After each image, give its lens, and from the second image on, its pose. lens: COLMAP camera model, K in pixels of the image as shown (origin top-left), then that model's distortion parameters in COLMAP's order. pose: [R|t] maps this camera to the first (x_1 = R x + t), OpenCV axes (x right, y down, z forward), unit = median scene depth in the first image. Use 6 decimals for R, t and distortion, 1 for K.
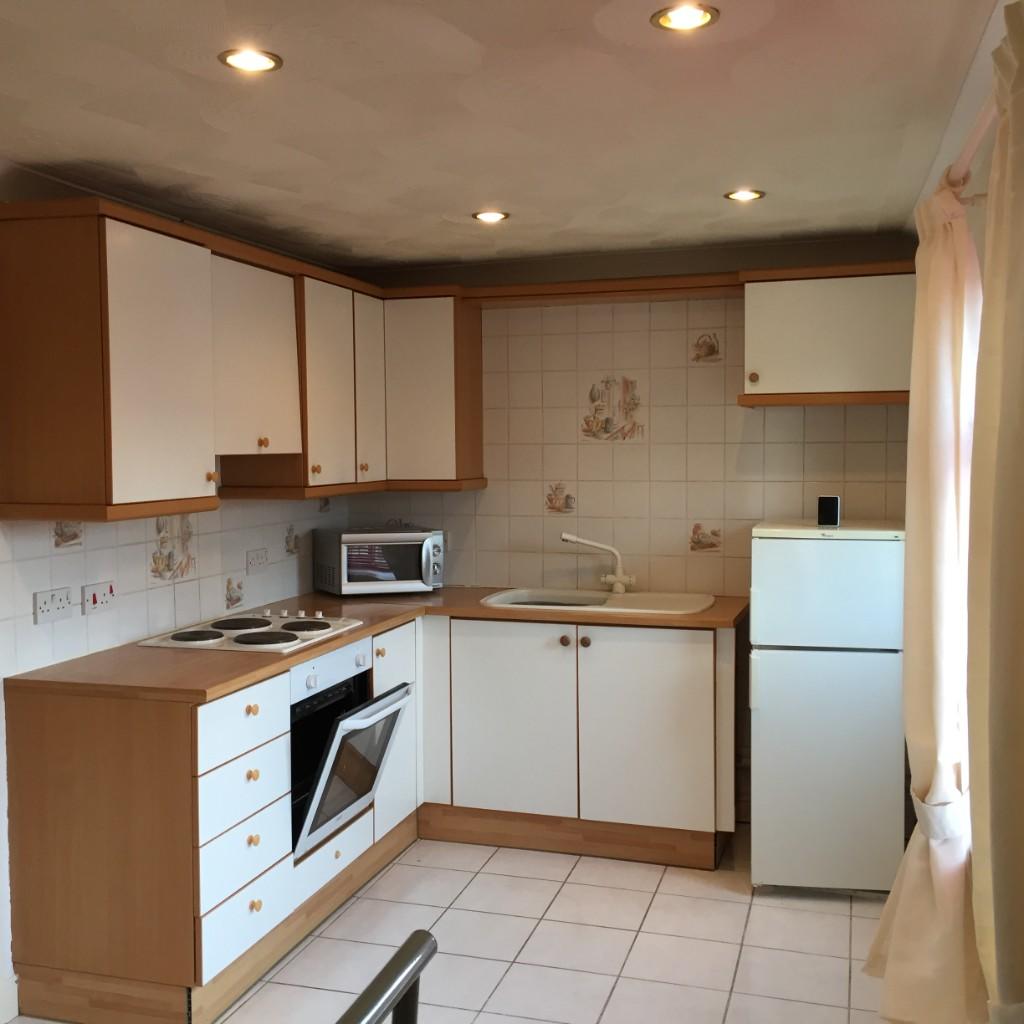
lens RADIAL K [[1217.5, 0, 512.0], [0, 1217.5, 512.0], [0, 0, 1]] dist [0.087182, -0.012916]
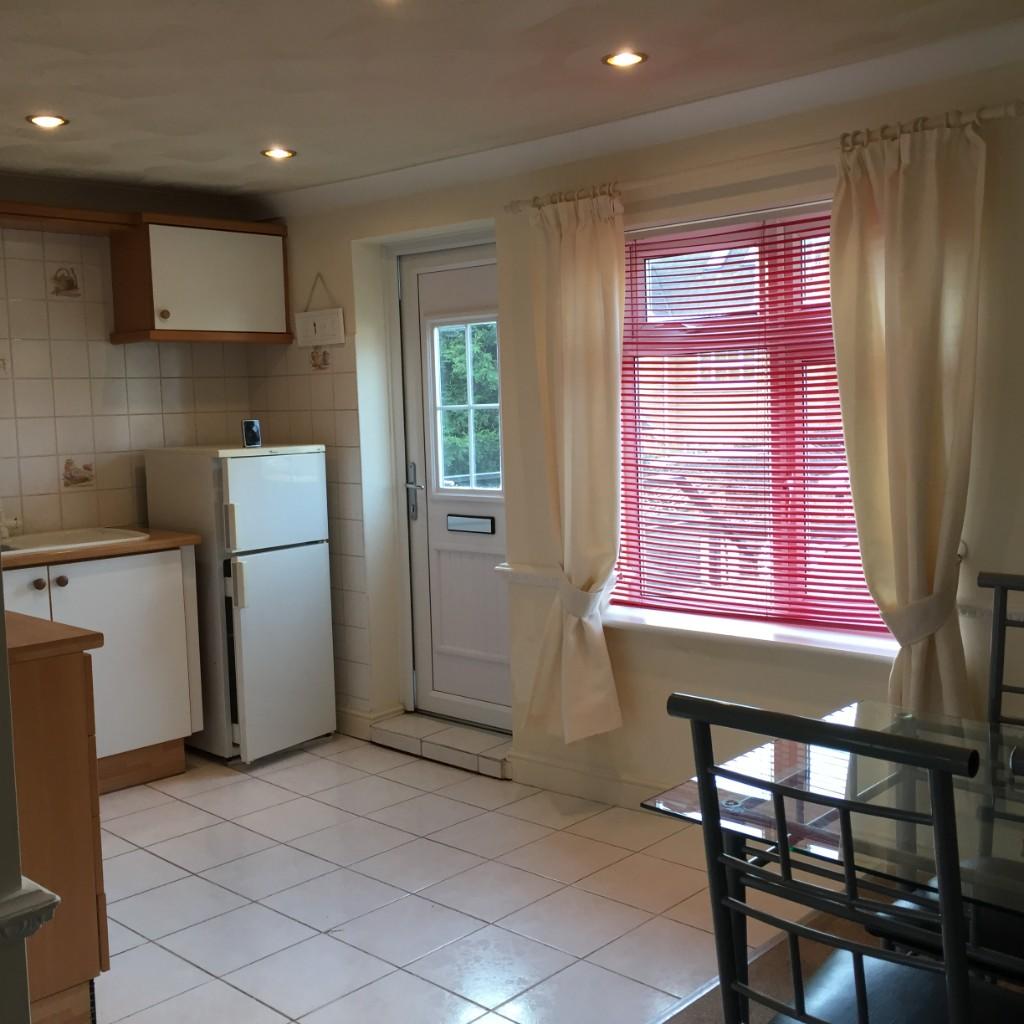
lens RADIAL K [[1217.5, 0, 512.0], [0, 1217.5, 512.0], [0, 0, 1]] dist [0.087182, -0.012916]
pose [[0.457986, -0.091056, 0.884284, -0.623812], [0.077380, 0.995048, 0.062385, 0.019159], [-0.885585, 0.039854, 0.462764, 0.233764]]
